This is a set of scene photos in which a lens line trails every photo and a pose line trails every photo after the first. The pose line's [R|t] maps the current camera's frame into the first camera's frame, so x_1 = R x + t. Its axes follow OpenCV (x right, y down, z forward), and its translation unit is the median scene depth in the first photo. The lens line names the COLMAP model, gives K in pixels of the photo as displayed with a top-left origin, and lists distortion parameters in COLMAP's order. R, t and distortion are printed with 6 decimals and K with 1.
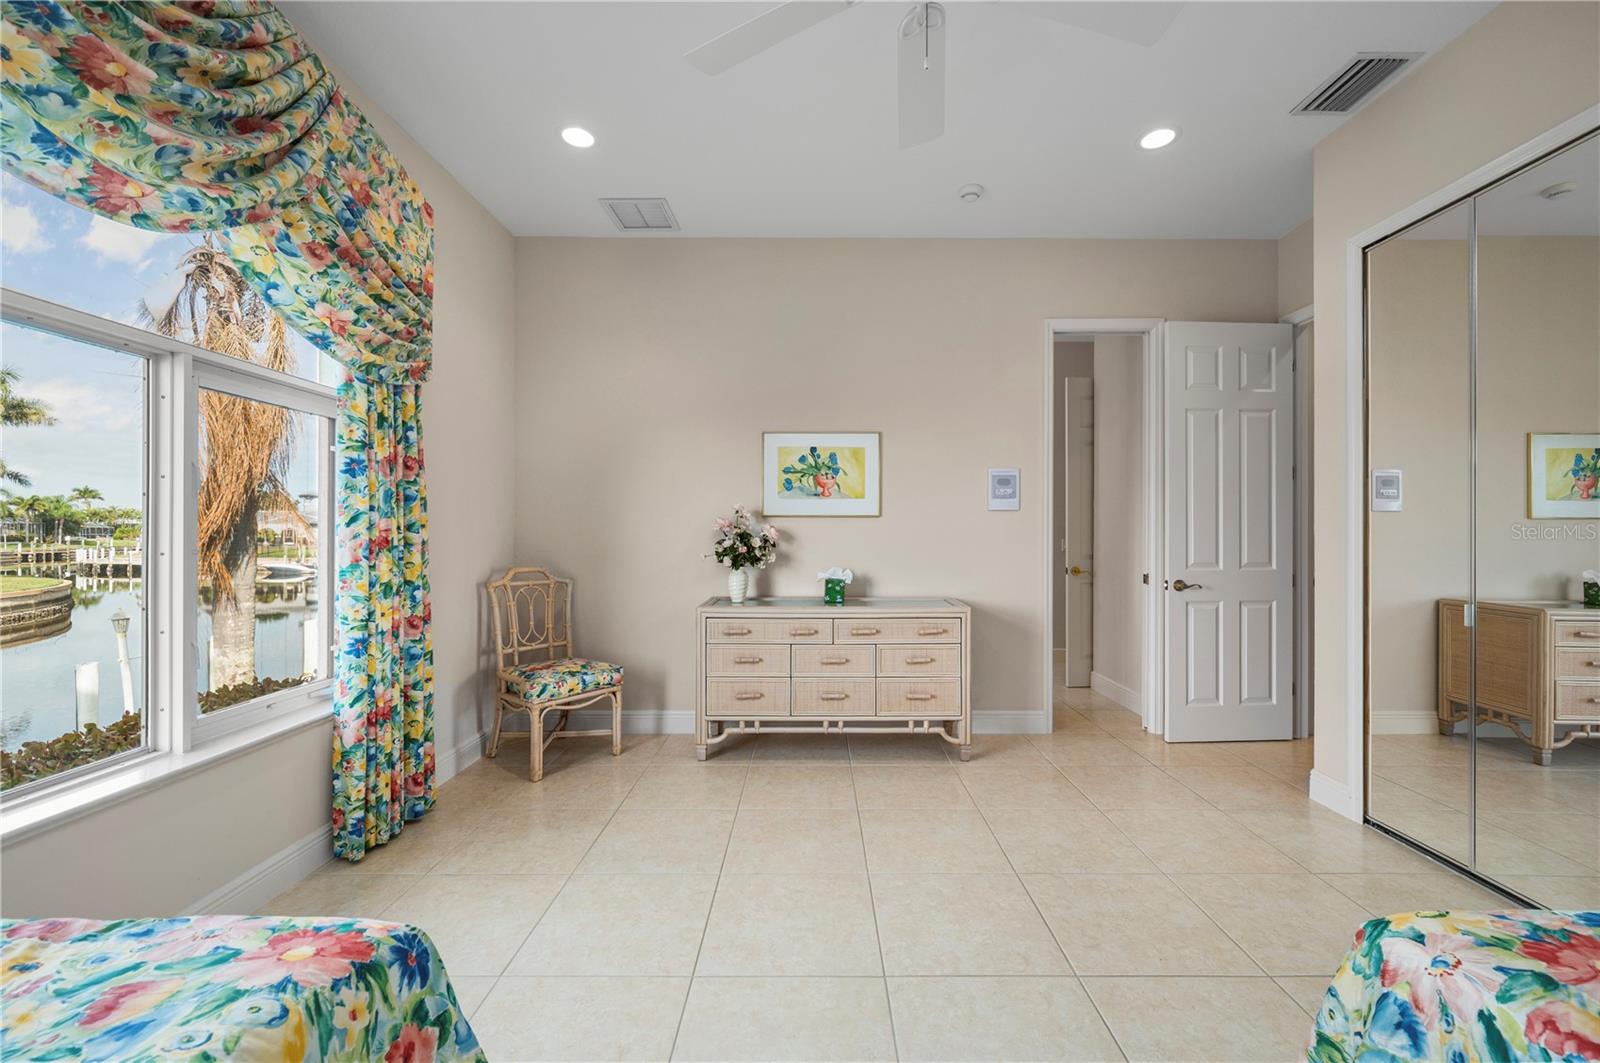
lens RADIAL K [[646.5, 0, 814.8], [0, 646.5, 526.6], [0, 0, 1]] dist [0.003773, 0.000444]
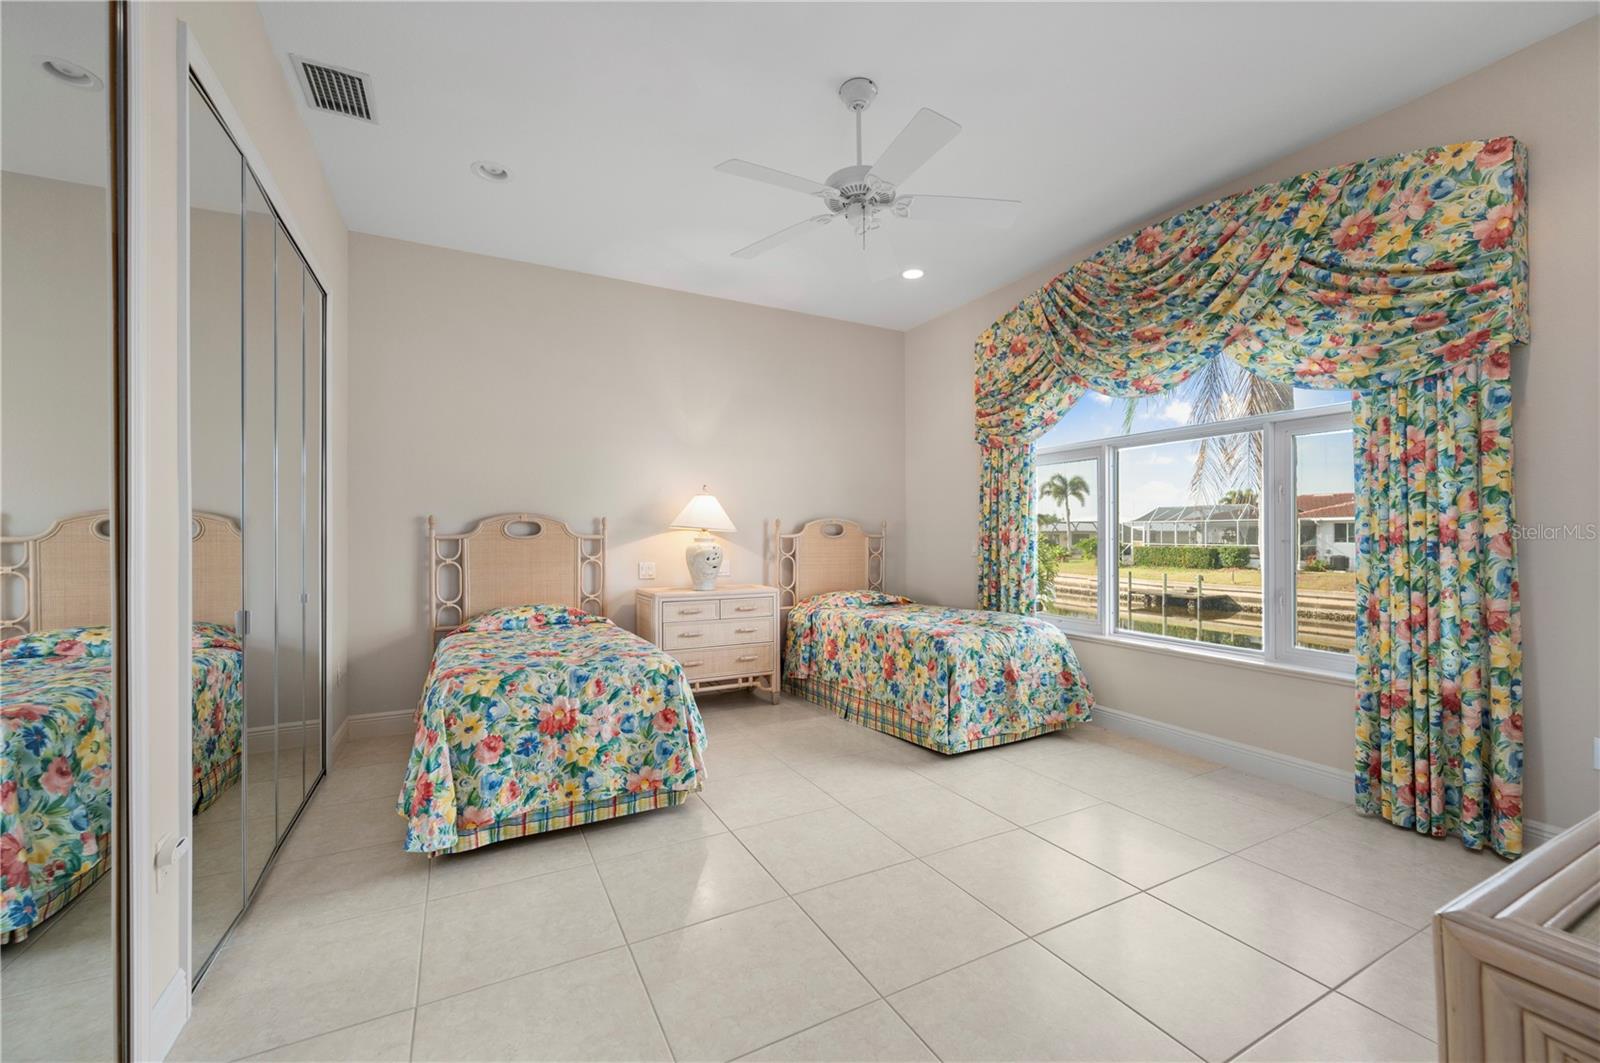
lens RADIAL K [[646.5, 0, 803.5], [0, 646.5, 530.7], [0, 0, 1]] dist [0.003773, 0.000444]
pose [[-0.893879, -0.001941, -0.448304, 0.705514], [0.000860, 0.999981, -0.006044, 0.021035], [0.448307, -0.005788, -0.893861, 1.602984]]
